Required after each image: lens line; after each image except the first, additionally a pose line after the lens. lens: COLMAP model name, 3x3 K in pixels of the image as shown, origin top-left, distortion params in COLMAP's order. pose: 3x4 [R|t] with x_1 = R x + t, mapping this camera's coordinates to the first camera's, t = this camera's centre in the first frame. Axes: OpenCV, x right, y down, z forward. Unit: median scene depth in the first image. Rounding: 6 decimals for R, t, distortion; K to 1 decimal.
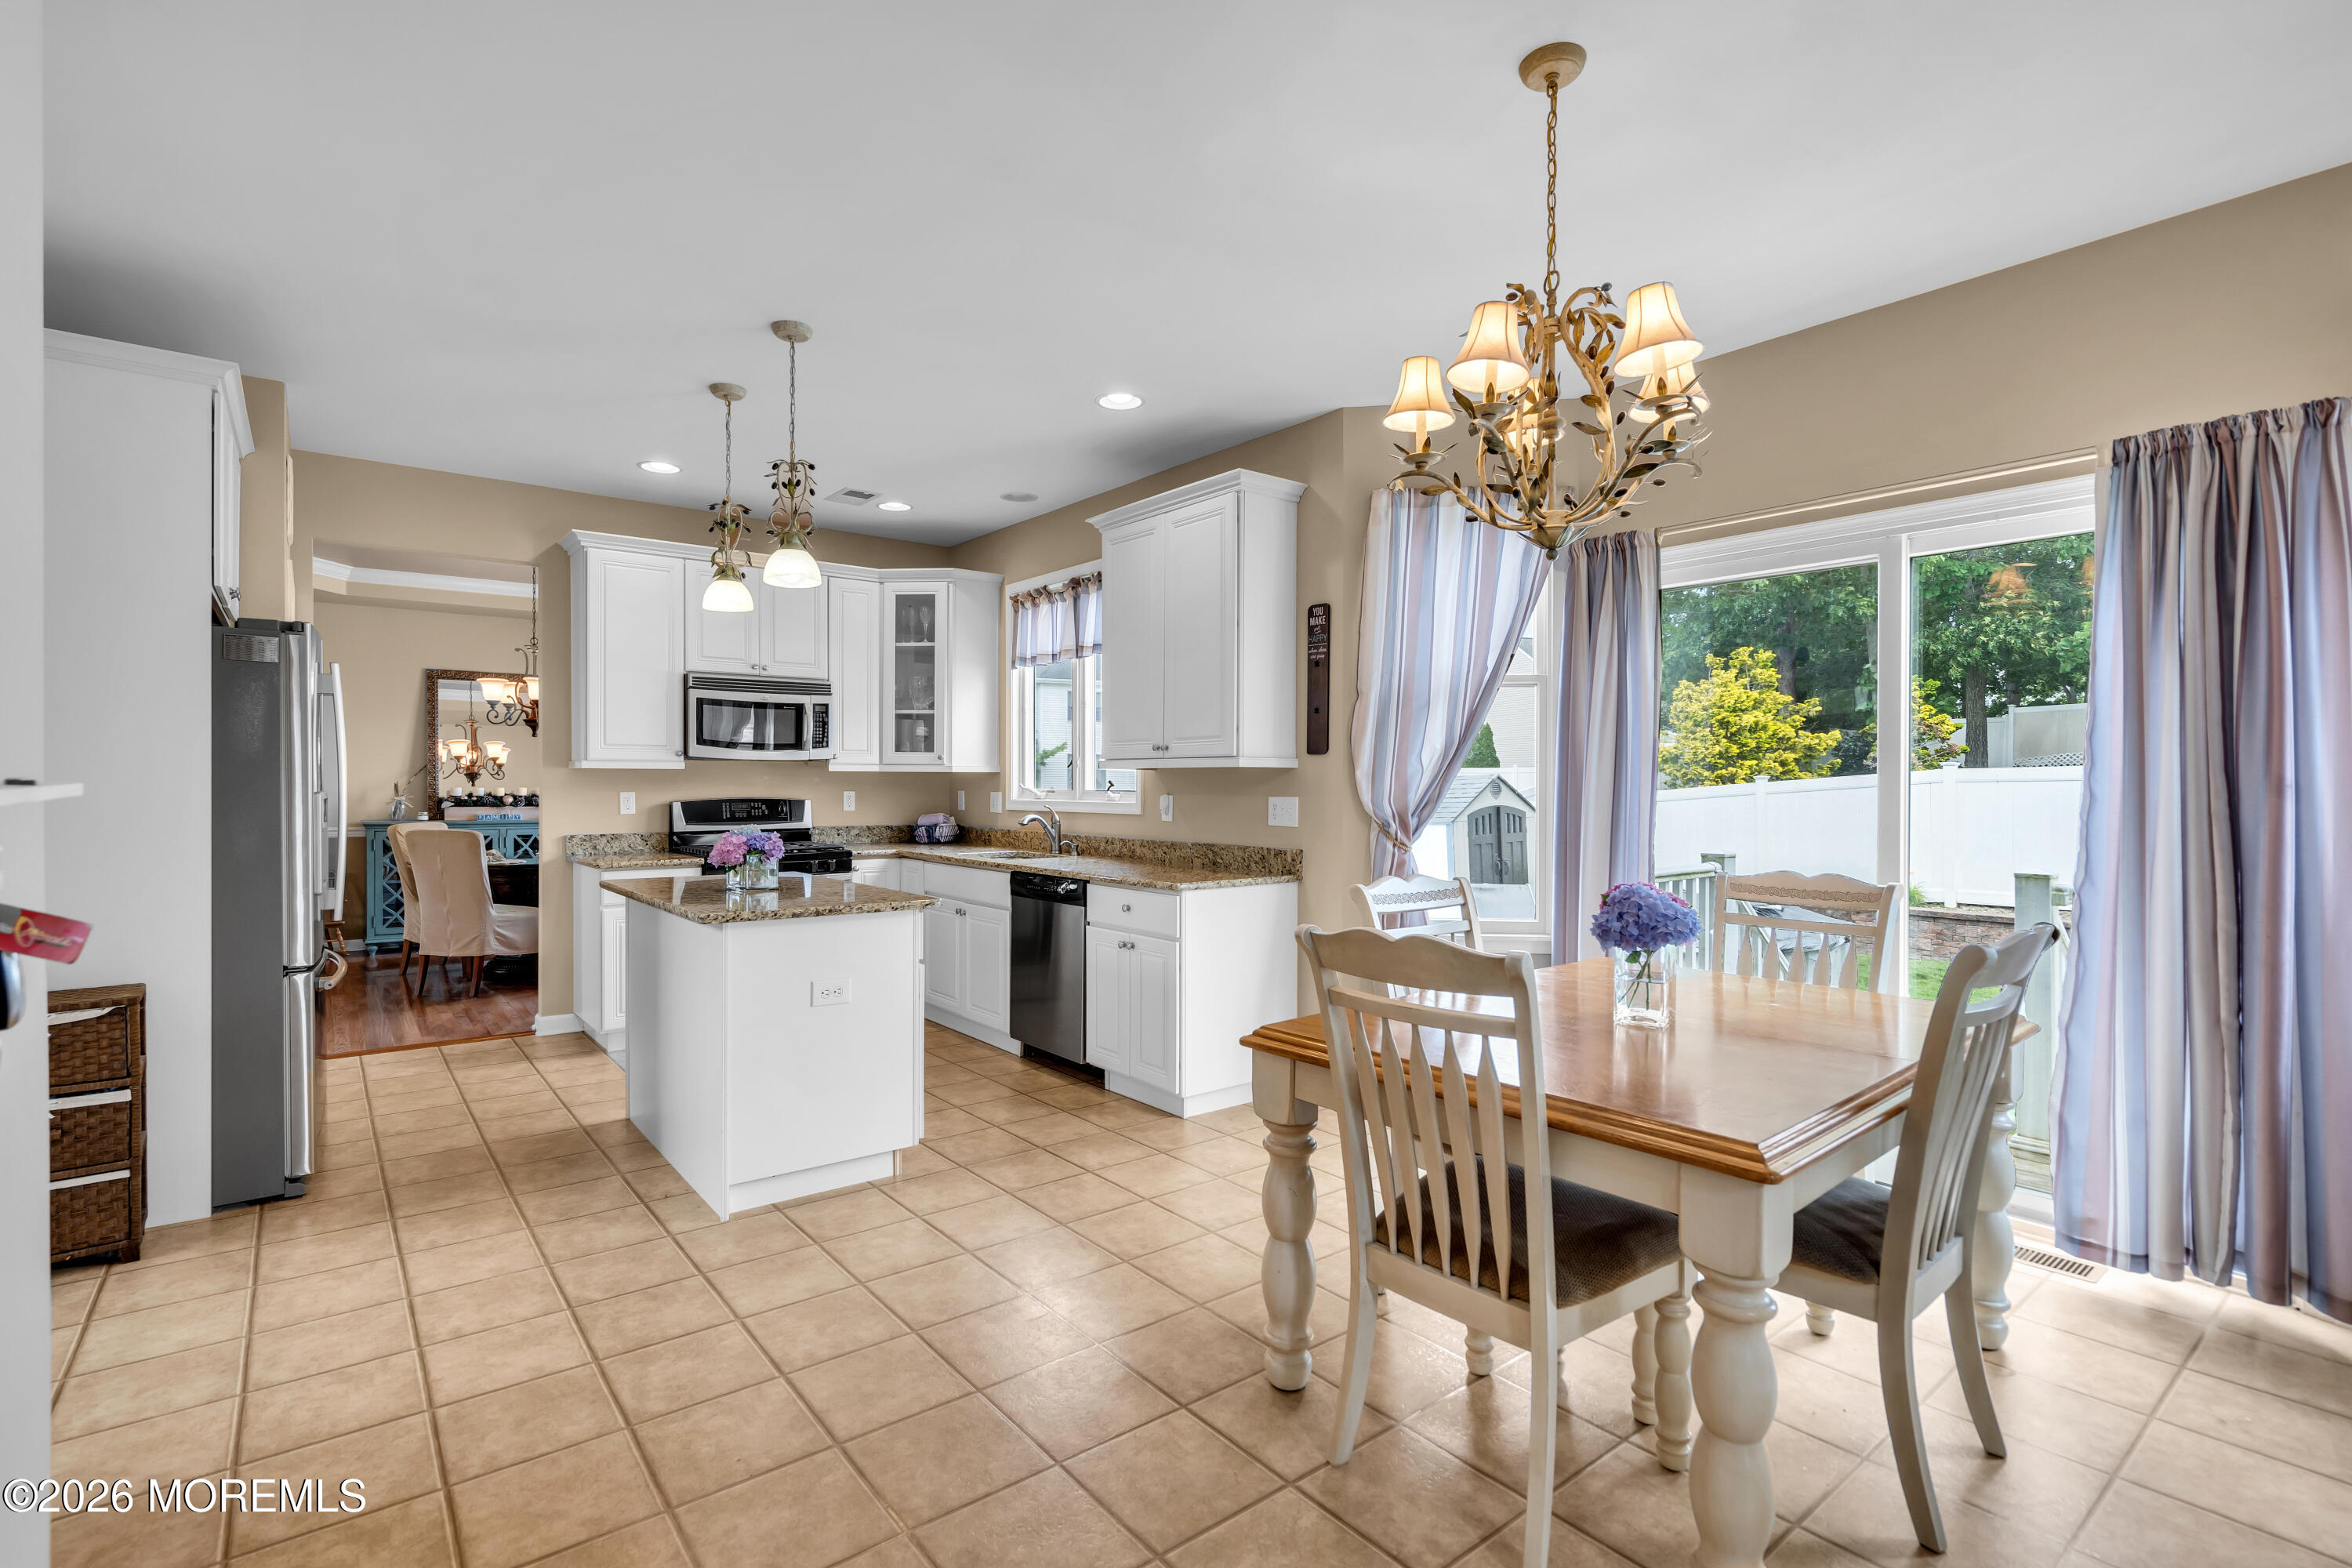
lens RADIAL K [[1090.1, 0, 1142.5], [0, 1090.1, 796.2], [0, 0, 1]] dist [-0.006936, -0.000703]
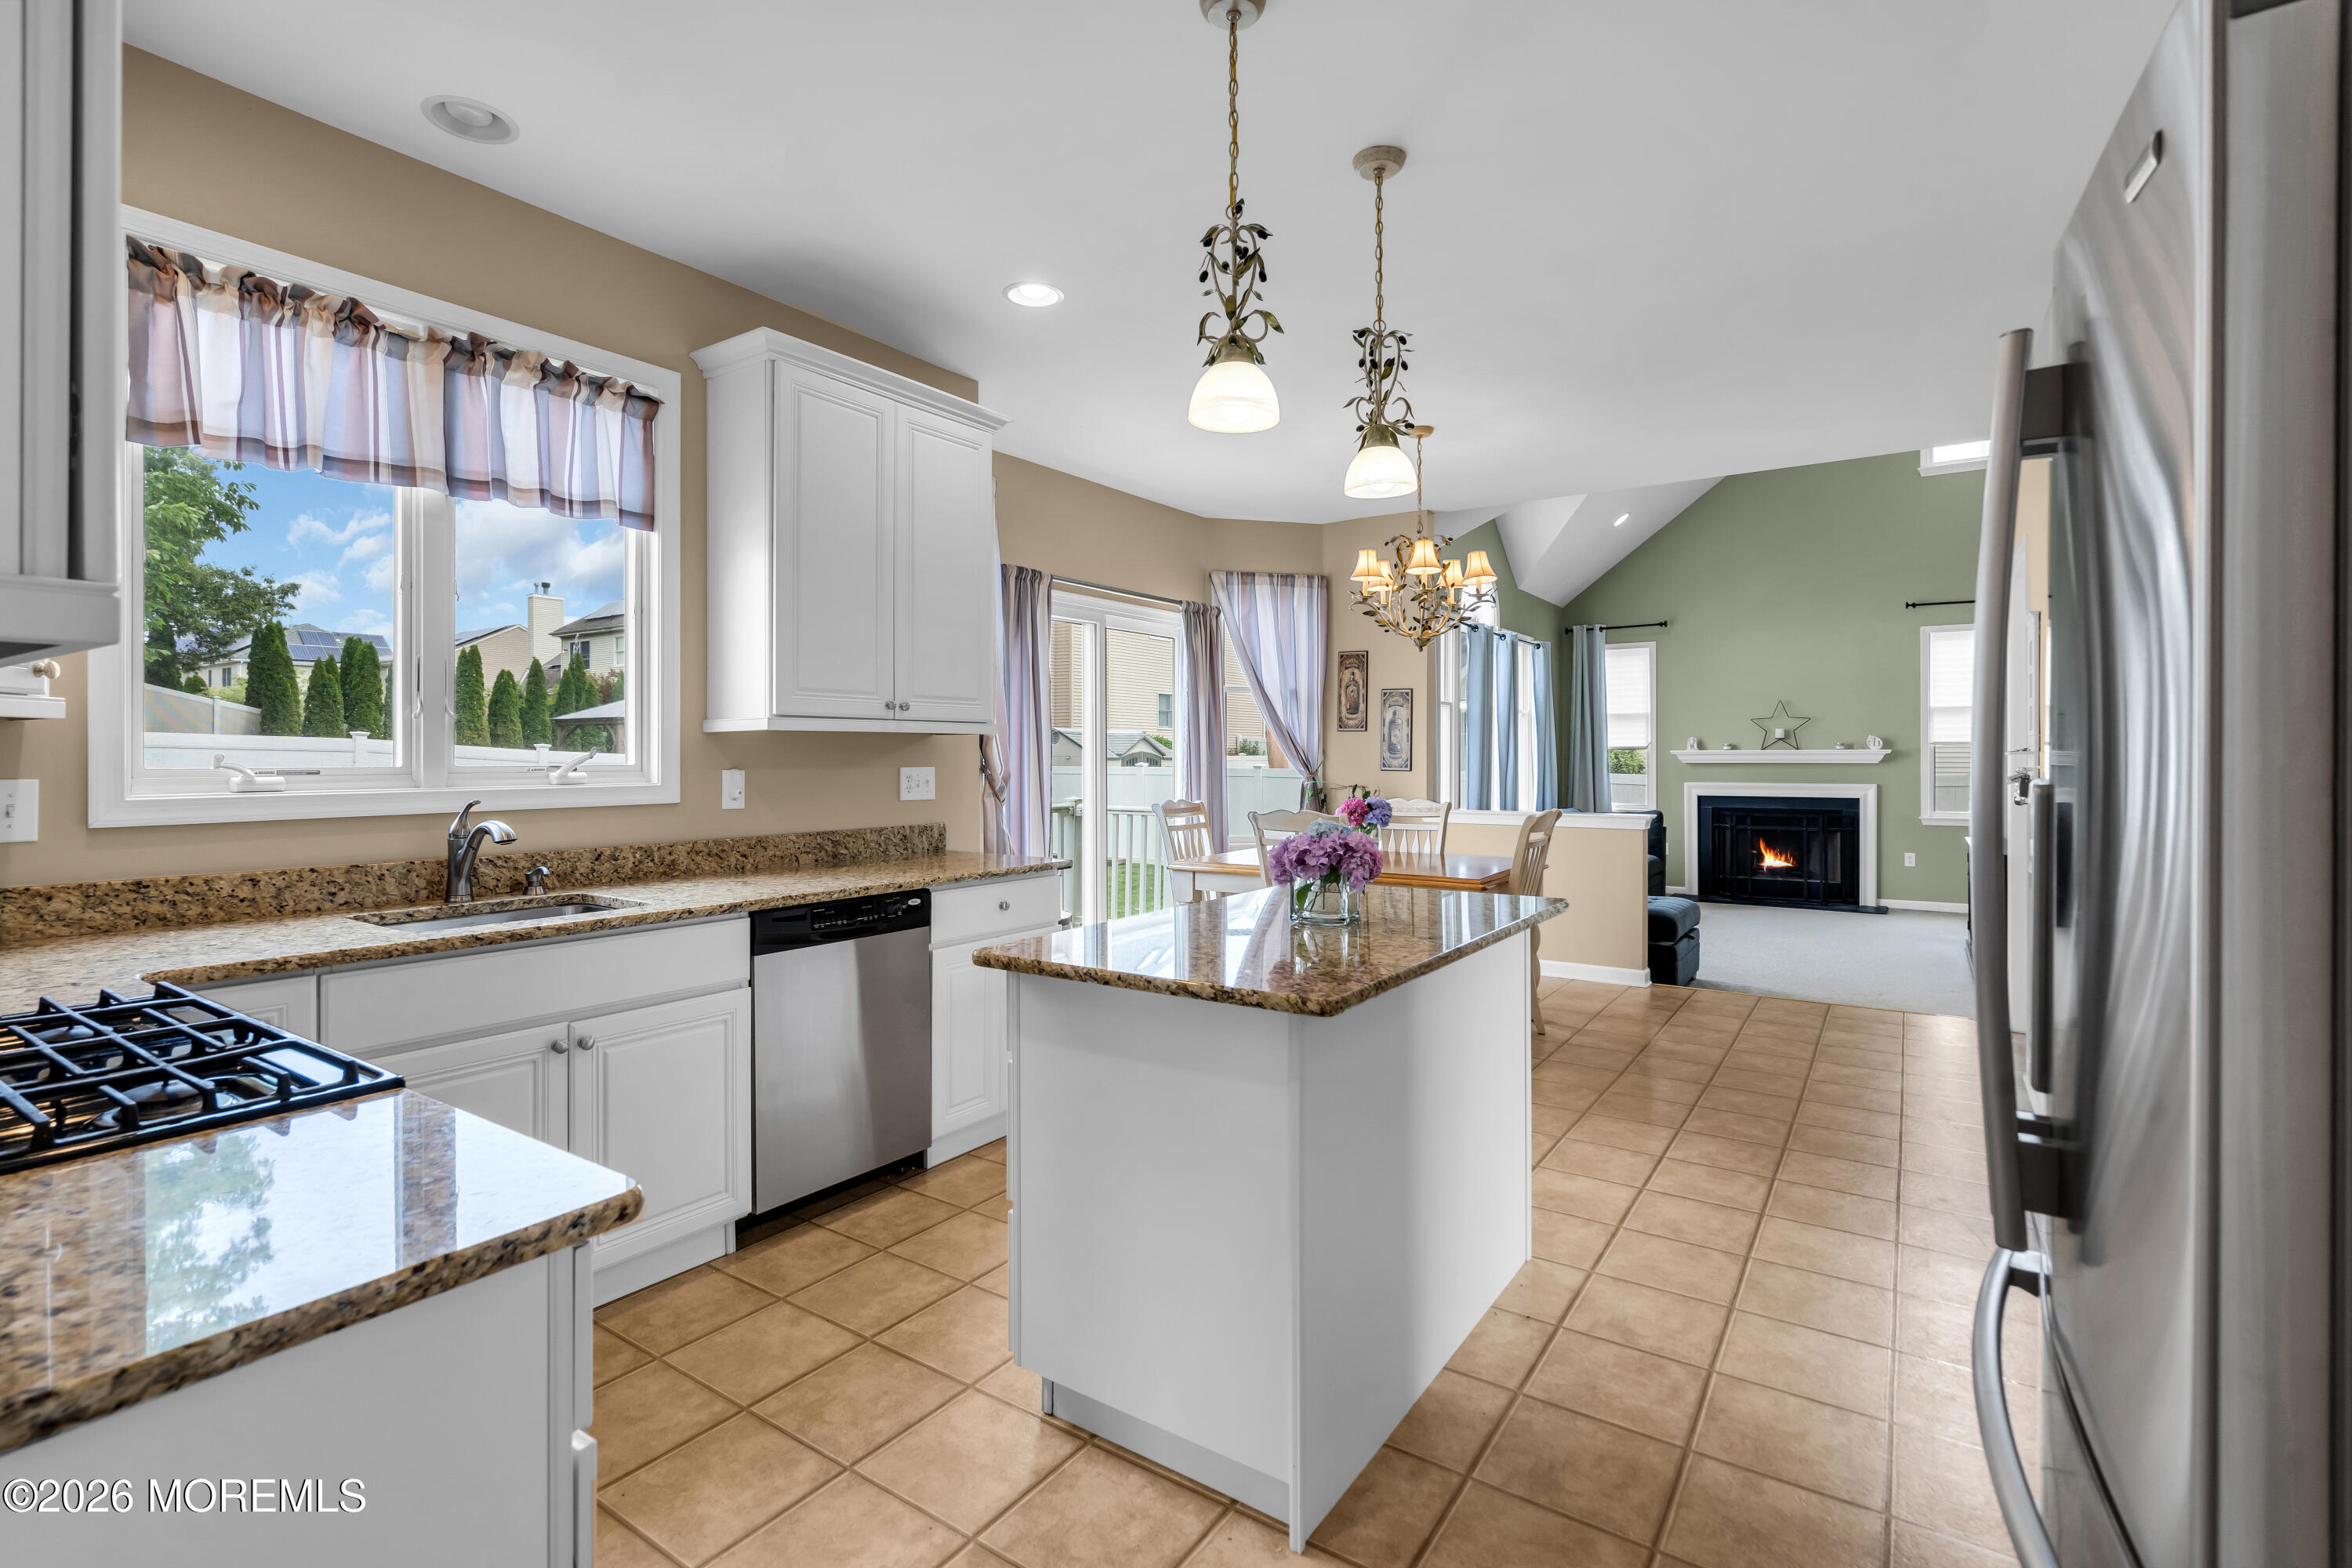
lens RADIAL K [[1090.1, 0, 1164.7], [0, 1090.1, 747.6], [0, 0, 1]] dist [-0.006936, -0.000703]
pose [[-0.308920, 0.000396, 0.951088, -0.671793], [0.008343, 0.999963, 0.002294, -0.013488], [-0.951051, 0.008643, -0.308912, 0.922742]]
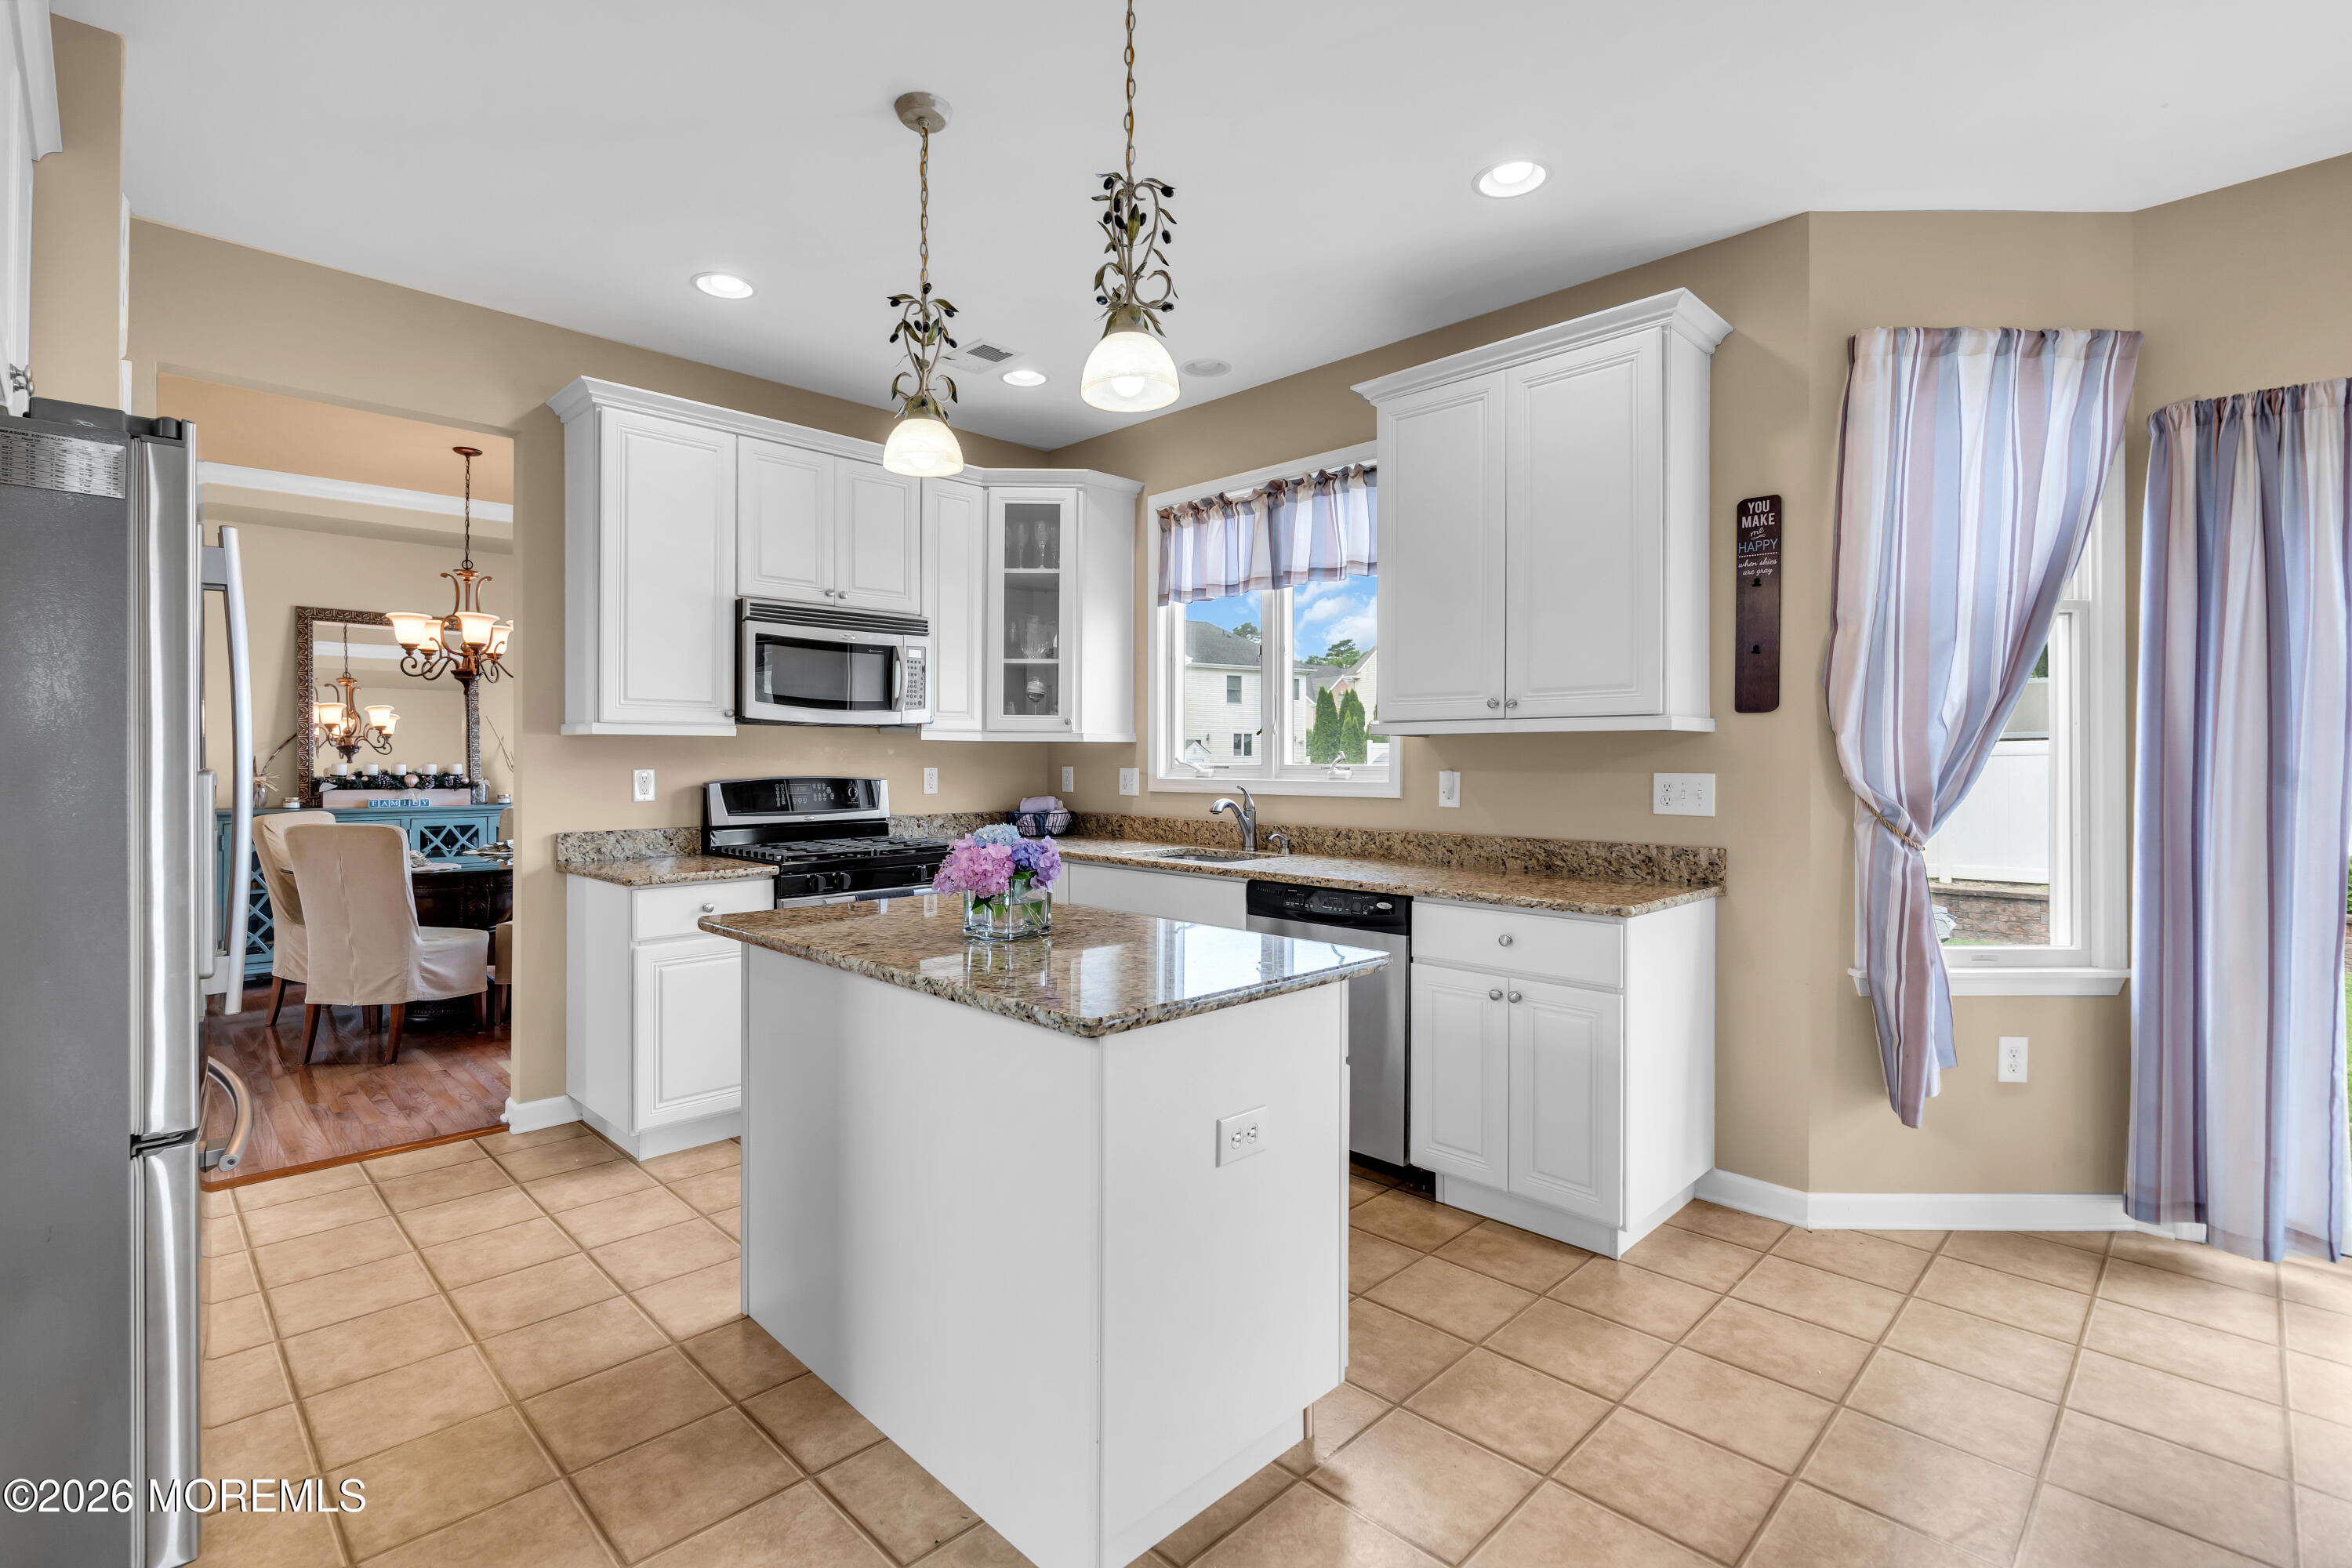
lens RADIAL K [[1090.1, 0, 1163.0], [0, 1090.1, 759.0], [0, 0, 1]] dist [-0.006936, -0.000703]
pose [[0.992710, -0.001737, 0.120512, -0.245956], [0.003243, 0.999919, -0.012297, -0.000822], [-0.120481, 0.012599, 0.992636, 0.291745]]
